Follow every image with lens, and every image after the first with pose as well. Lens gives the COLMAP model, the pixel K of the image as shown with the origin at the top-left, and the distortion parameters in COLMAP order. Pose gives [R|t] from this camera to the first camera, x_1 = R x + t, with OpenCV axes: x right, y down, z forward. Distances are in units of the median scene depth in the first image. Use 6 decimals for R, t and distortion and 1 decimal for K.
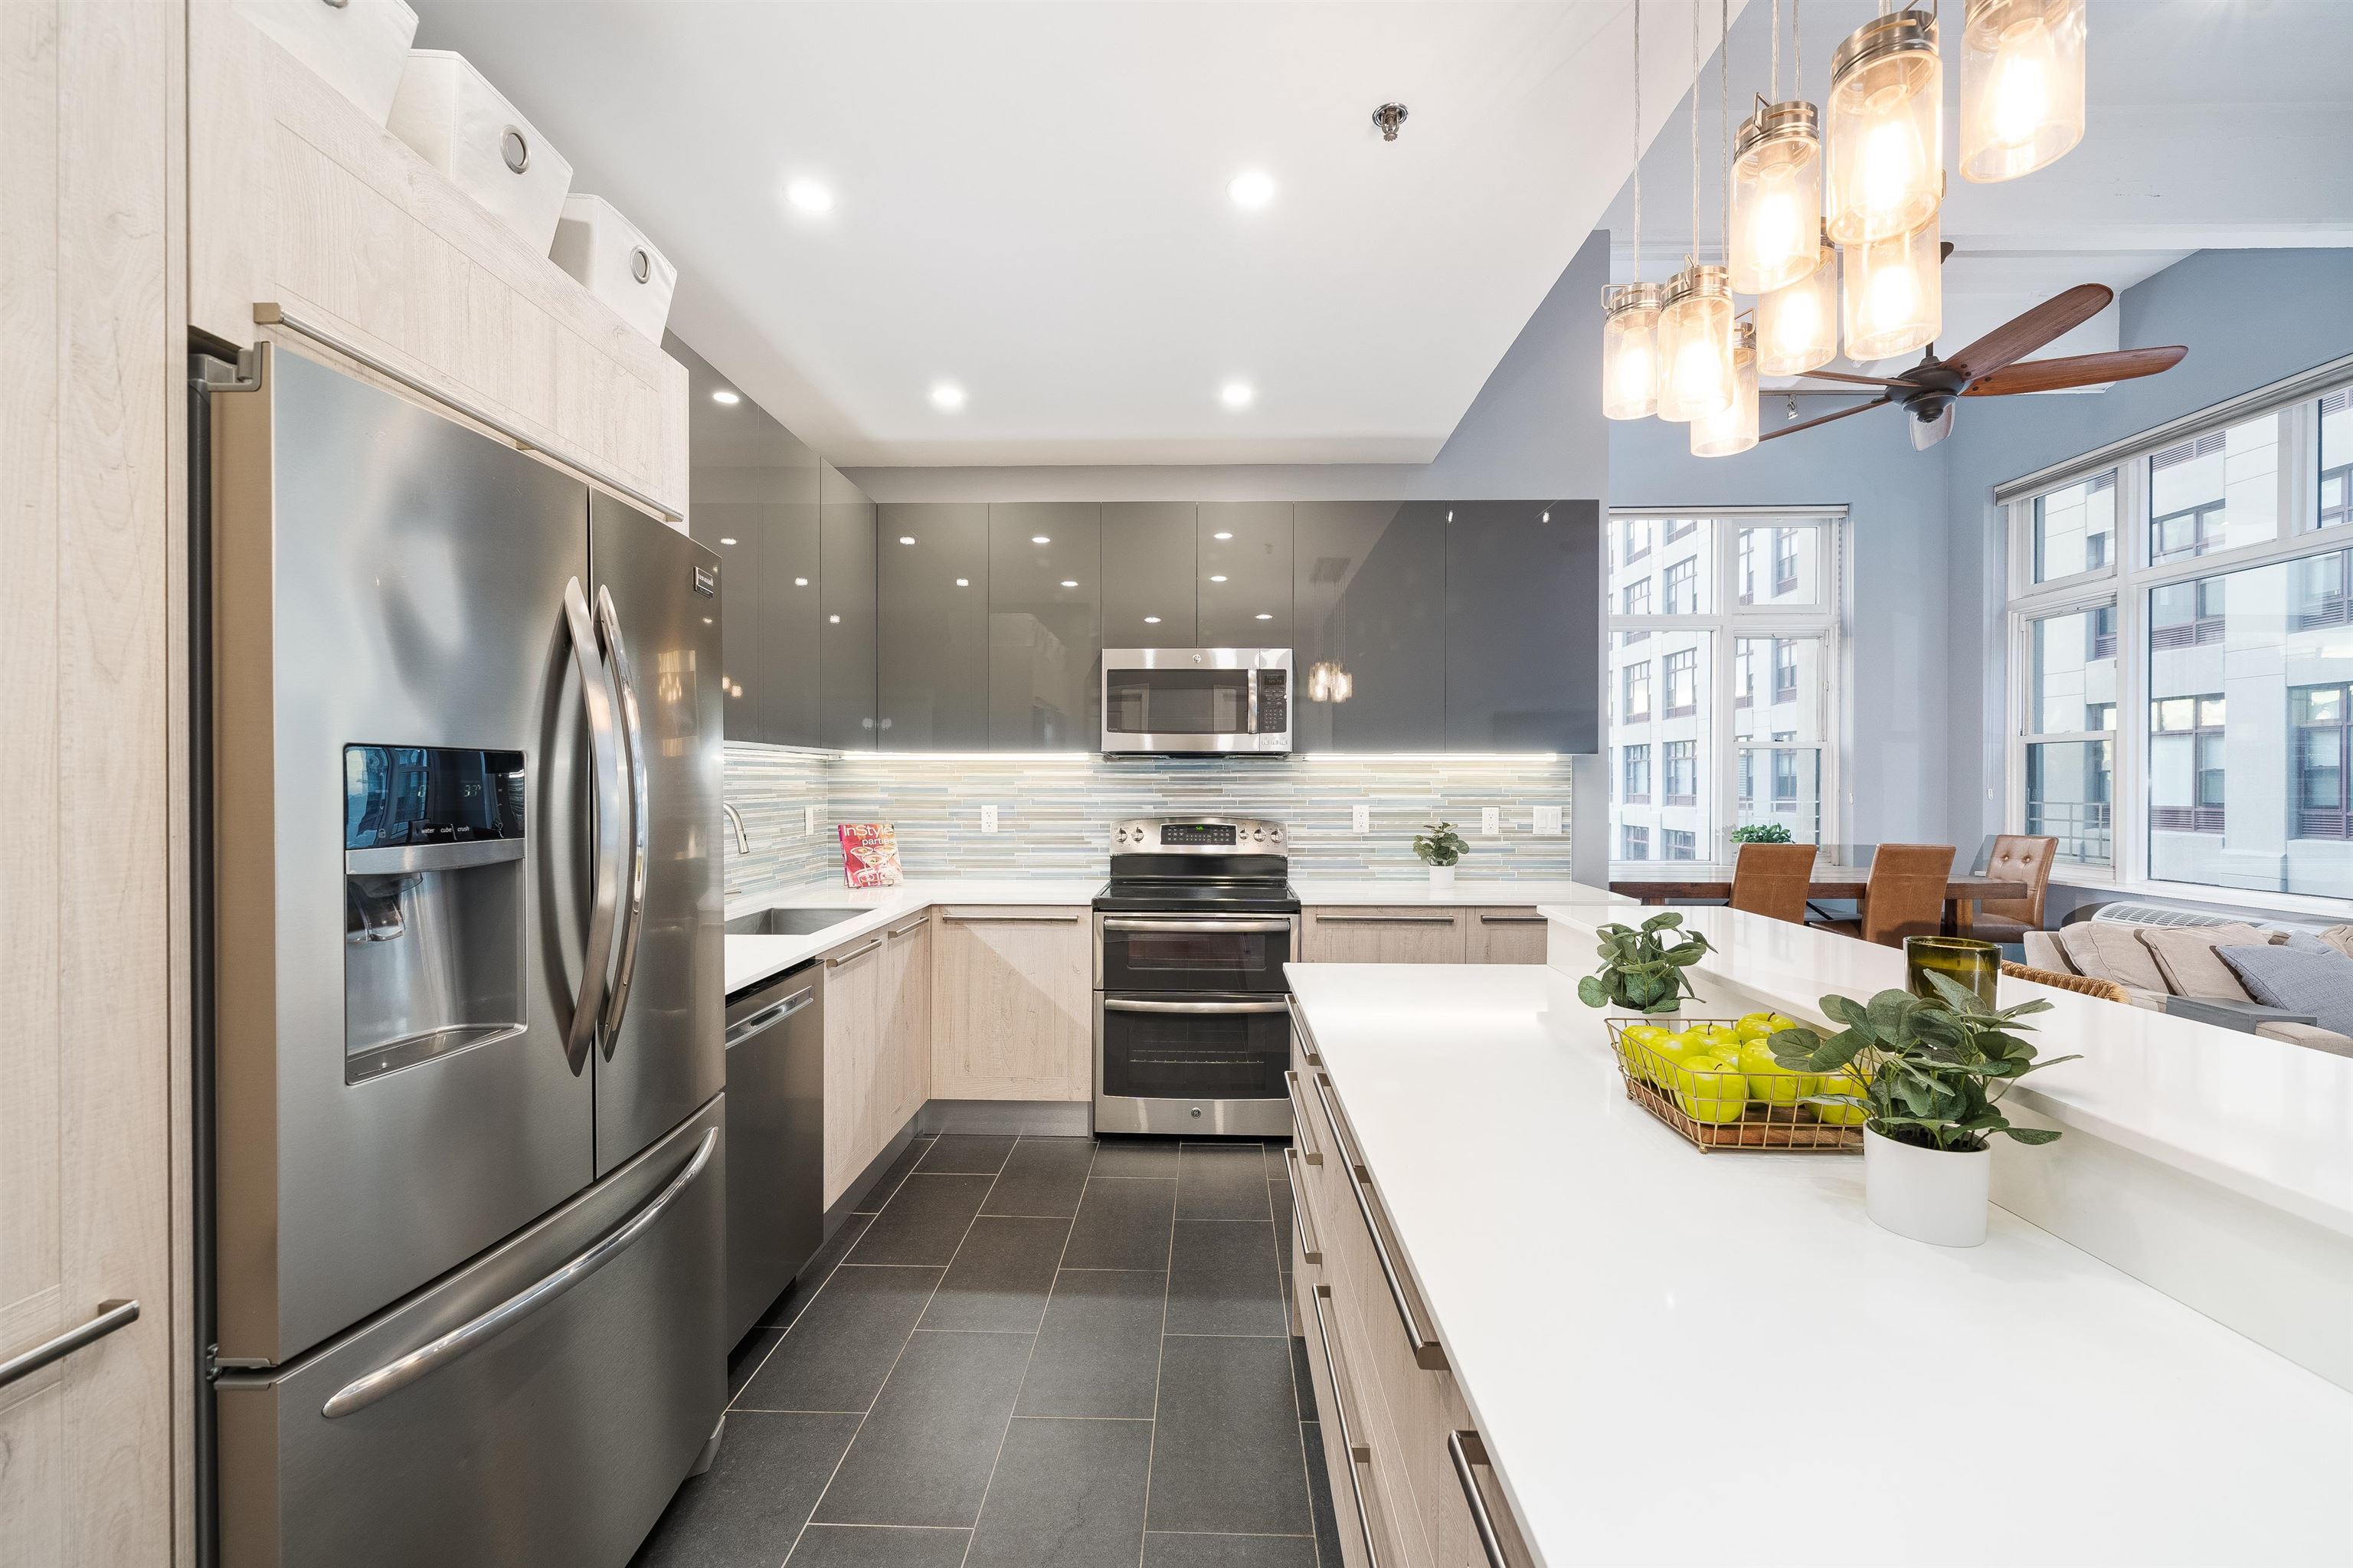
lens RADIAL K [[949.5, 0, 1189.6], [0, 949.5, 788.8], [0, 0, 1]] dist [-0.004913, 0.000584]
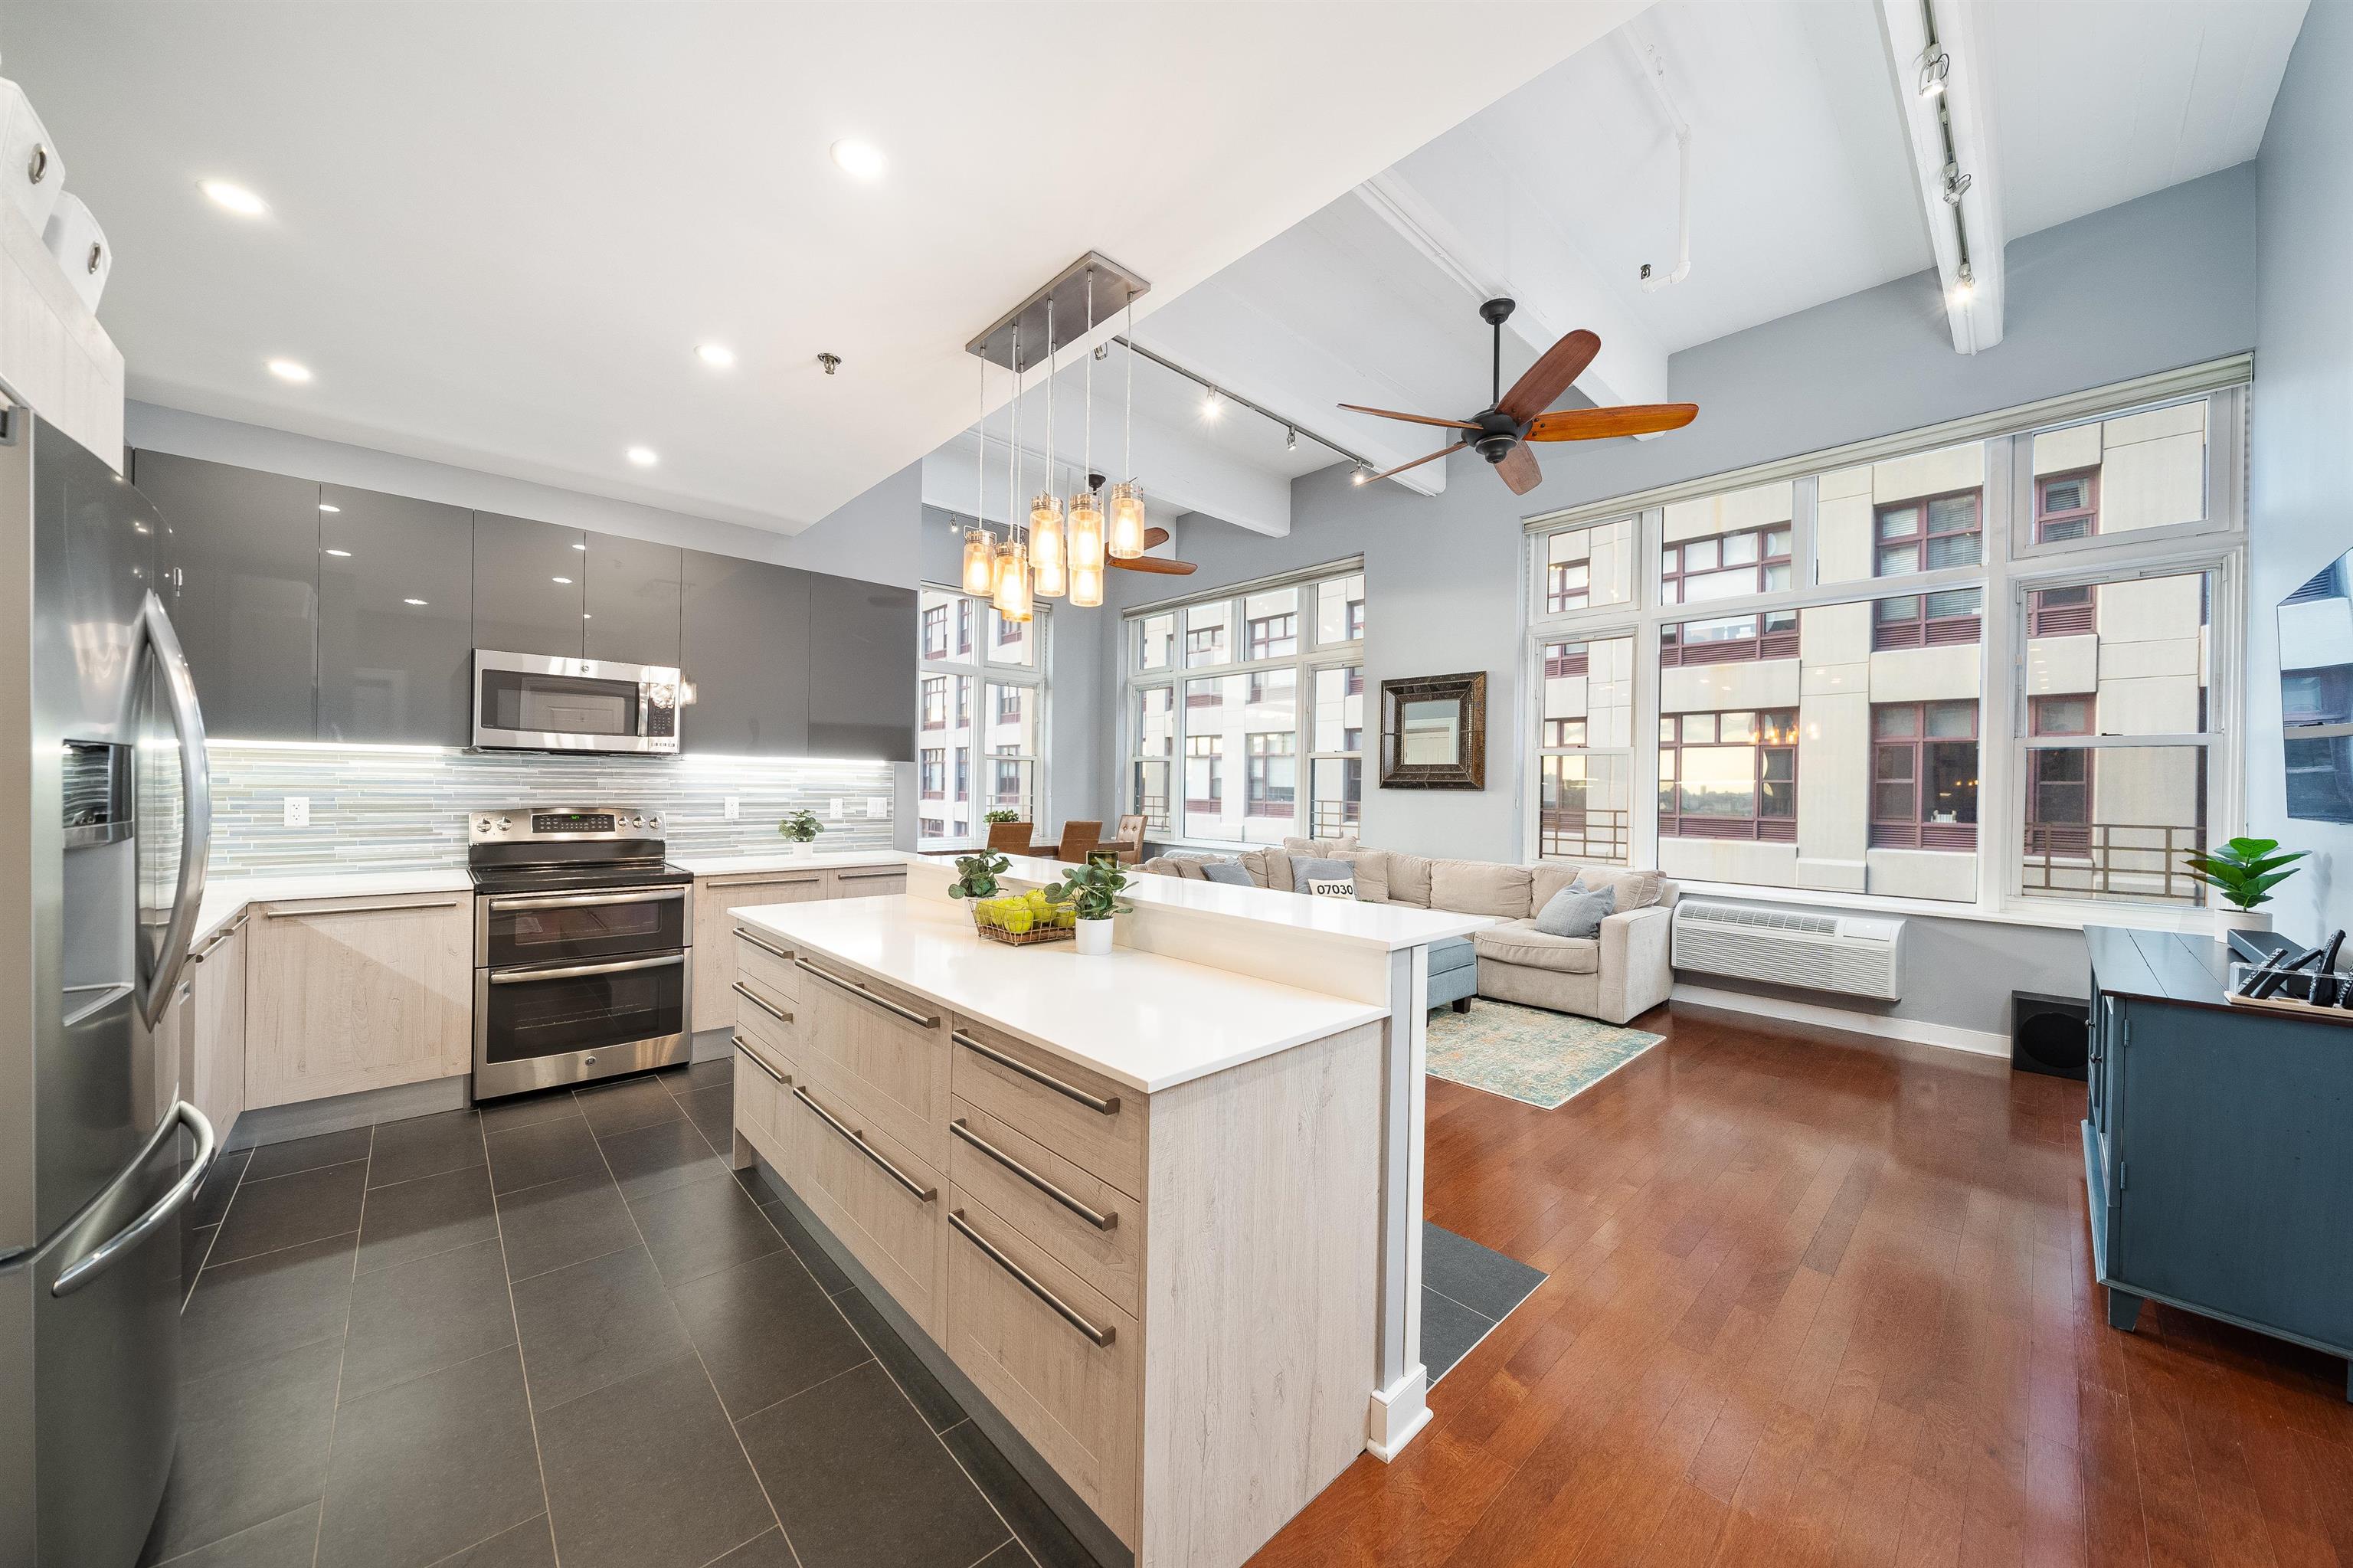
lens RADIAL K [[810.8, 0, 1179.0], [0, 810.8, 788.0], [0, 0, 1]] dist [-0.006635, -0.000812]
pose [[0.714474, 0.007309, 0.699624, -0.148879], [-0.009438, 0.999955, -0.000809, 0.000752], [-0.699599, -0.006025, 0.714511, -0.181149]]
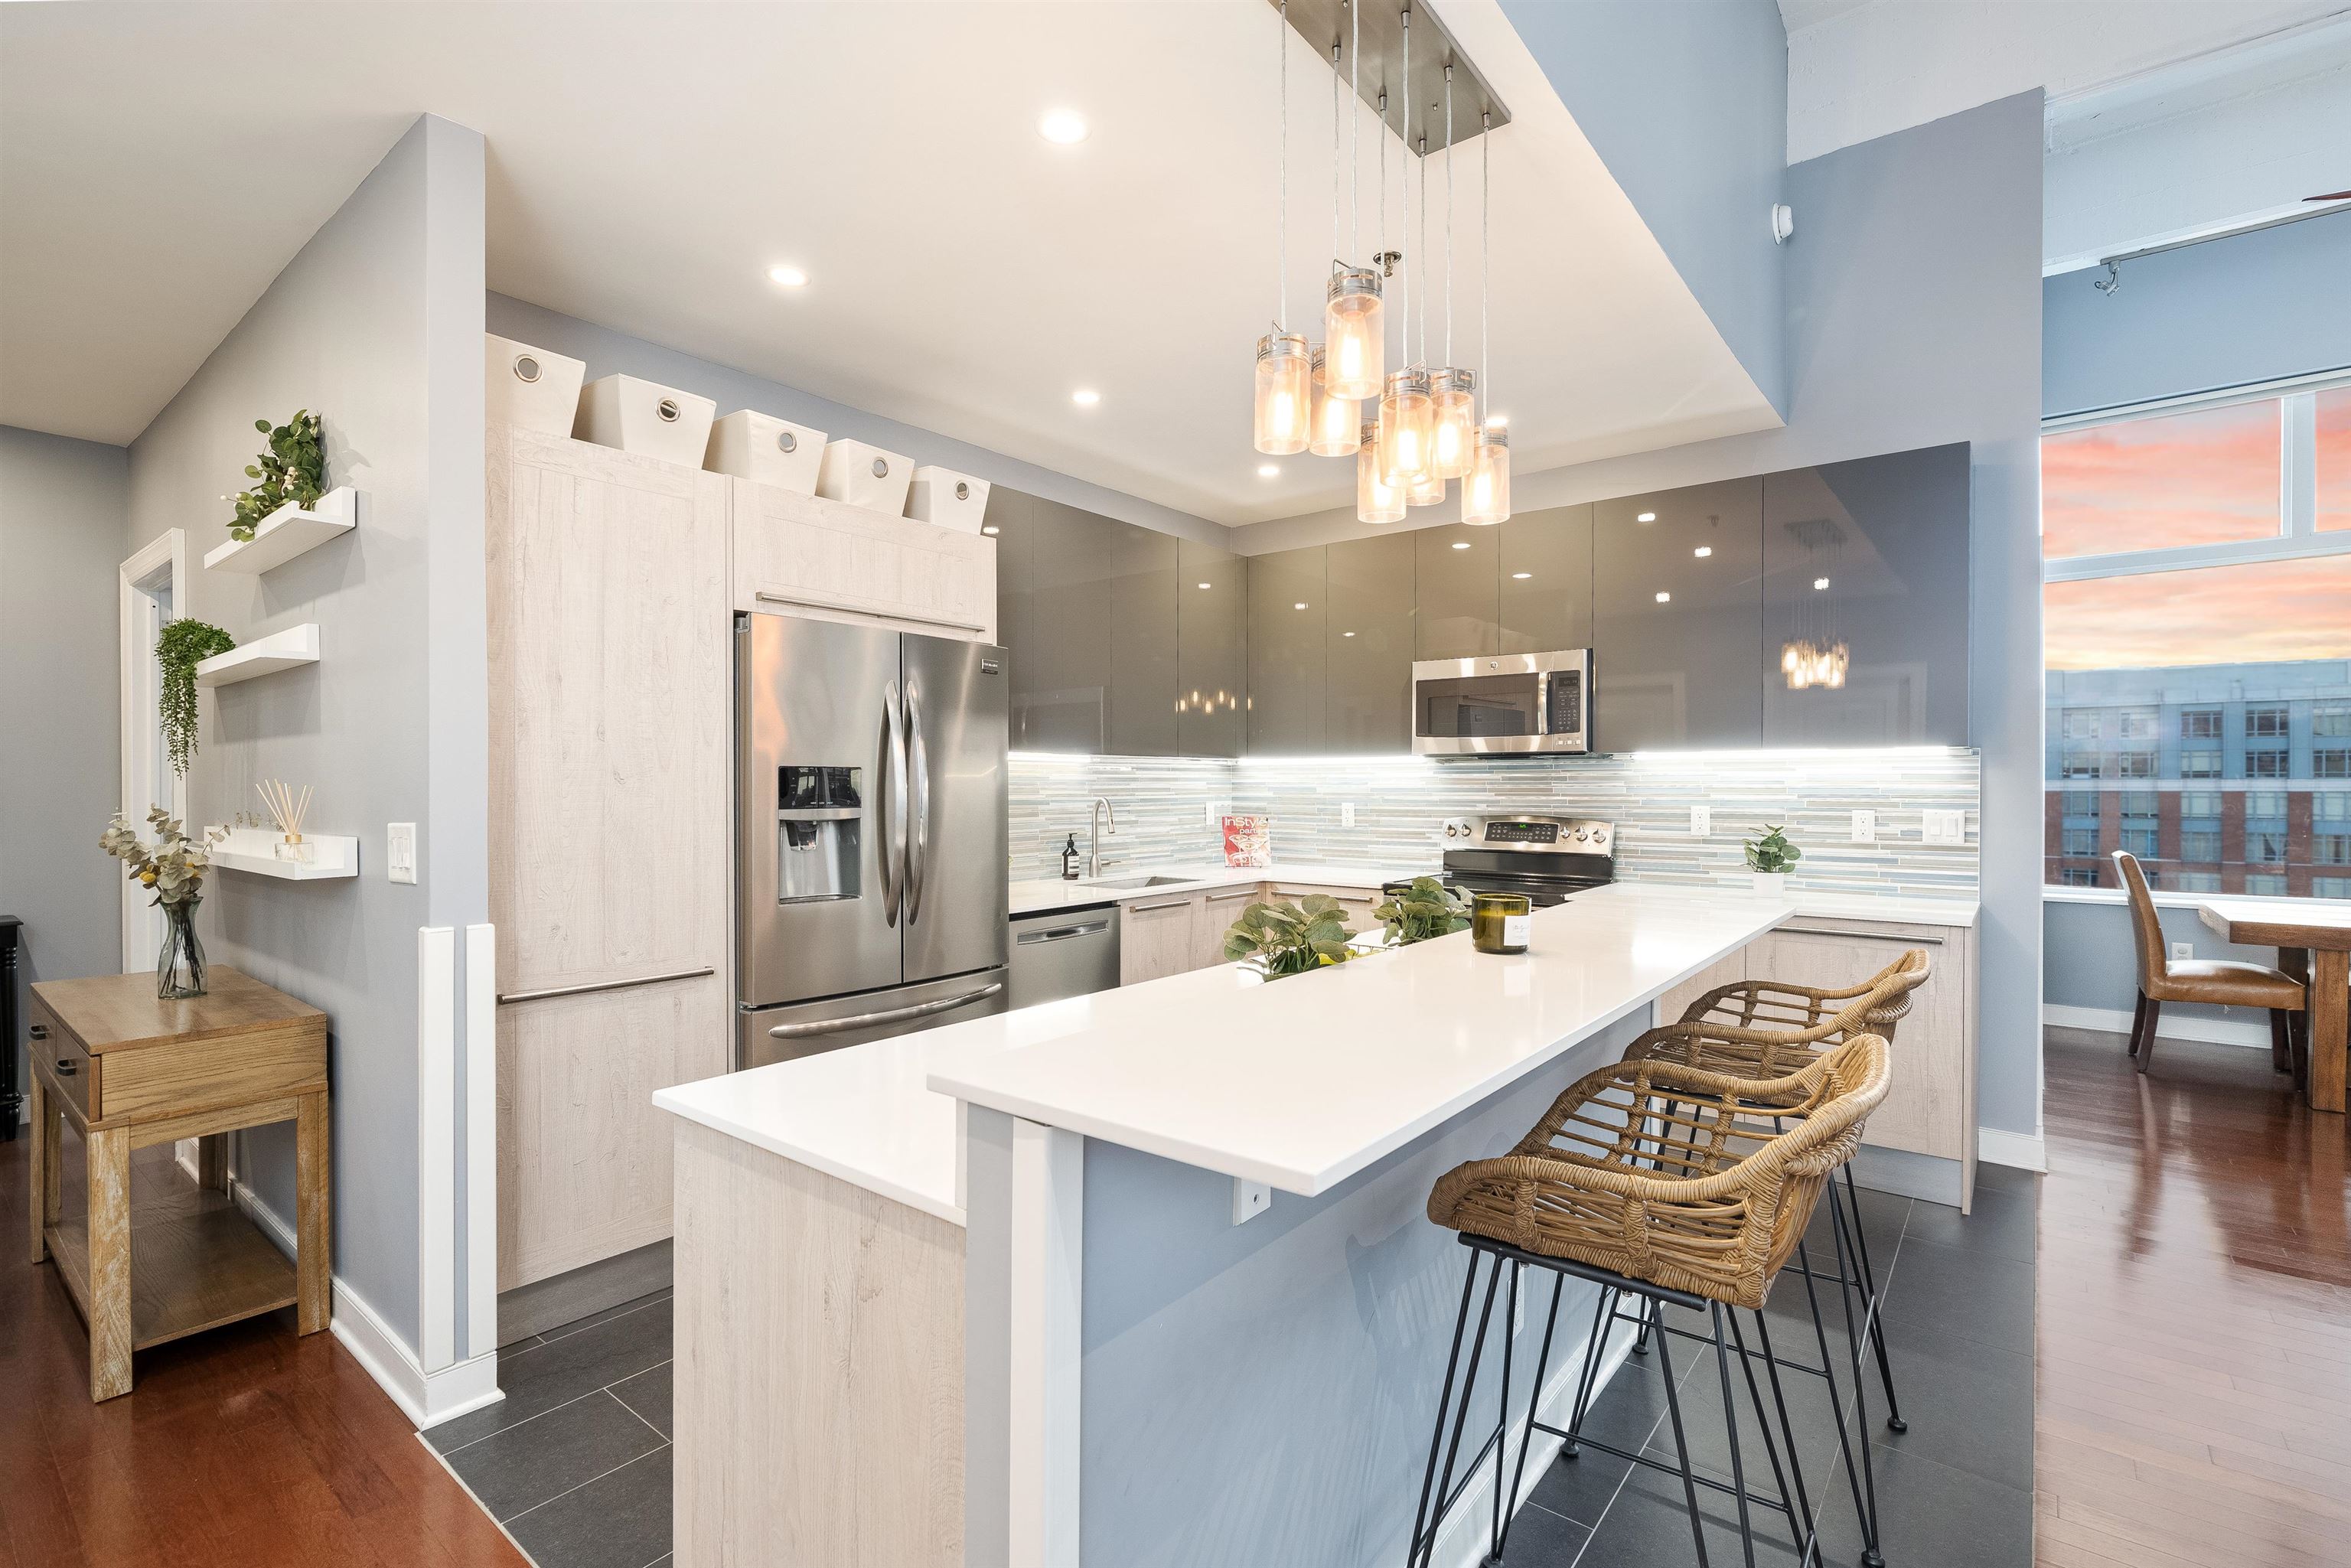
lens RADIAL K [[1060.6, 0, 1180.9], [0, 1060.6, 788.8], [0, 0, 1]] dist [0.010362, -0.003661]
pose [[0.800213, 0.001231, -0.599715, 0.408200], [-0.002383, 0.999997, -0.001128, 0.002778], [0.599712, 0.002332, 0.800213, -0.148453]]
